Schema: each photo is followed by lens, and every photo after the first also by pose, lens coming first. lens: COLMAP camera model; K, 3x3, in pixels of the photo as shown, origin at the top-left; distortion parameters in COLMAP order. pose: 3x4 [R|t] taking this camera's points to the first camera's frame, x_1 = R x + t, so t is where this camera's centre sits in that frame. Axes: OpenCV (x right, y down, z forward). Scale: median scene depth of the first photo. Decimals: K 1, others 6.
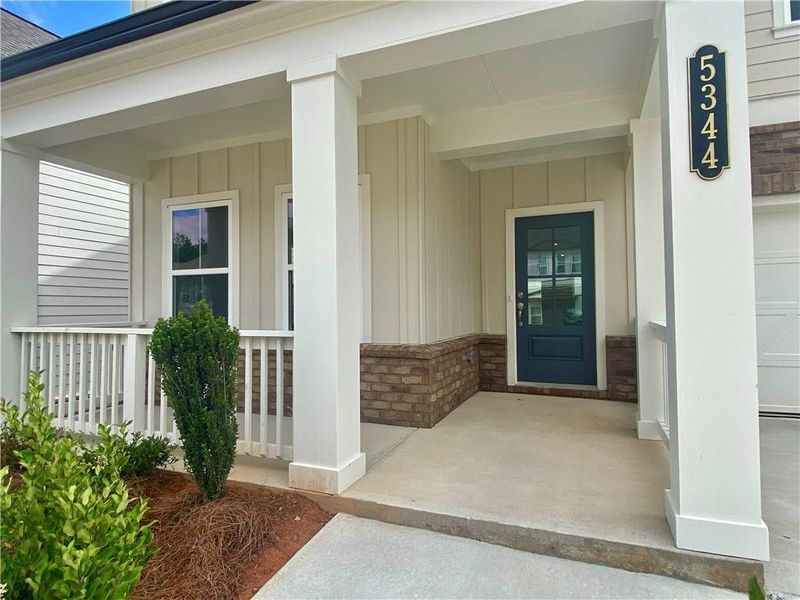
lens RADIAL K [[472.3, 0, 402.1], [0, 472.3, 296.5], [0, 0, 1]] dist [0.059205, -0.058169]
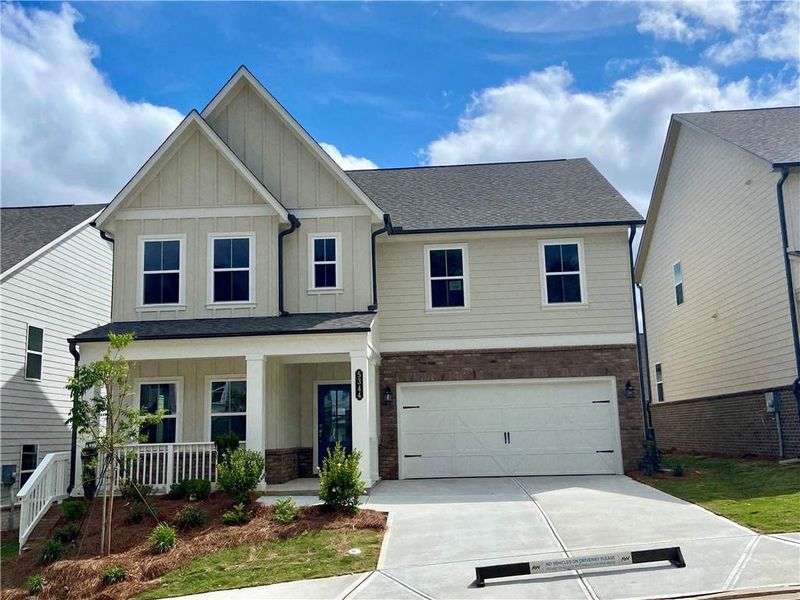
lens RADIAL K [[780.8, 0, 400.0], [0, 780.8, 300.0], [0, 0, 1]] dist [0.009093, -0.413627]
pose [[0.945885, 0.037661, 0.322308, -1.322616], [0.012095, 0.988461, -0.150993, -0.068182], [-0.324275, 0.146721, 0.934515, -5.834907]]
